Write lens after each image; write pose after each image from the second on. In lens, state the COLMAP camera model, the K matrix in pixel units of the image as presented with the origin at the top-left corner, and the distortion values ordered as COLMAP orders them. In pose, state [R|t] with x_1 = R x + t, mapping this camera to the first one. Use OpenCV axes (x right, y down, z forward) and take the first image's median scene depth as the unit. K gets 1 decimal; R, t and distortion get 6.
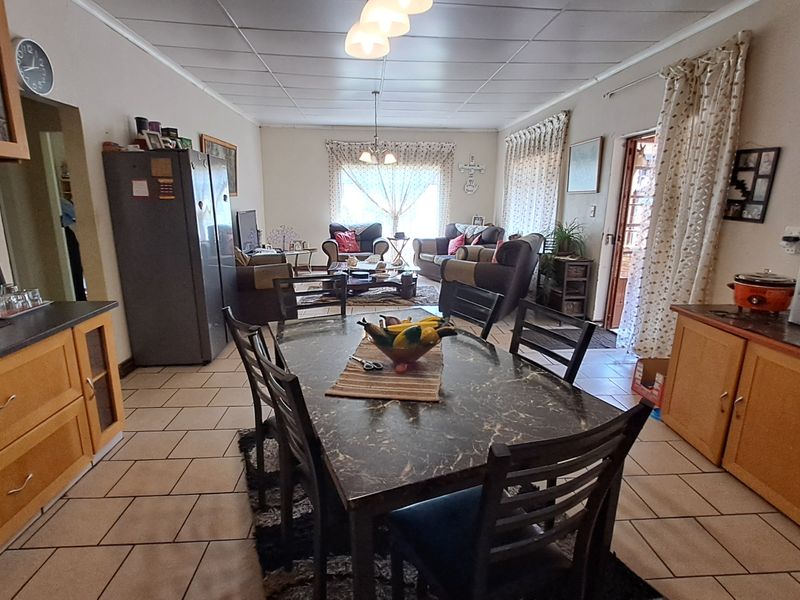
lens RADIAL K [[426.3, 0, 398.4], [0, 426.3, 299.3], [0, 0, 1]] dist [0.002352, -0.000261]
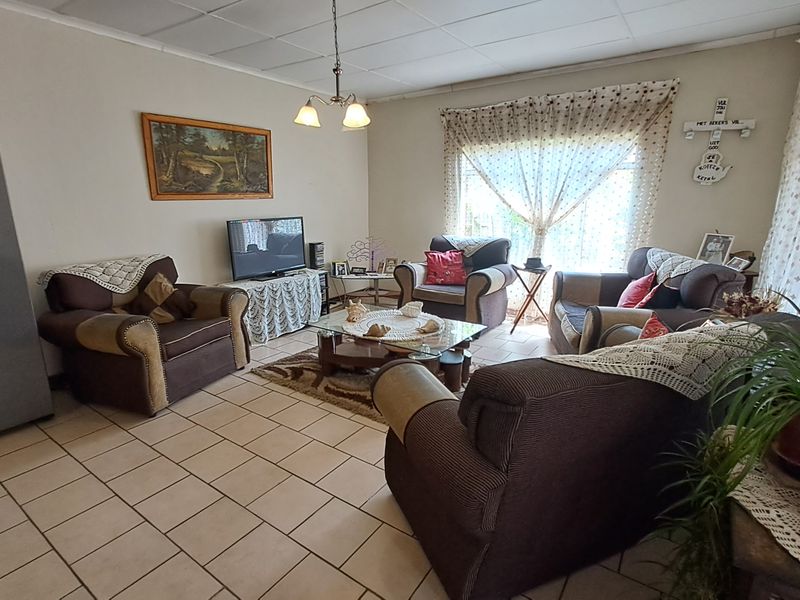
lens RADIAL K [[426.3, 0, 400.4], [0, 426.3, 300.7], [0, 0, 1]] dist [0.002352, -0.000261]
pose [[0.777722, 0.135148, -0.613908, 0.216968], [-0.137073, 0.989574, 0.044199, -0.102102], [0.613482, 0.049776, 0.788139, 0.451827]]
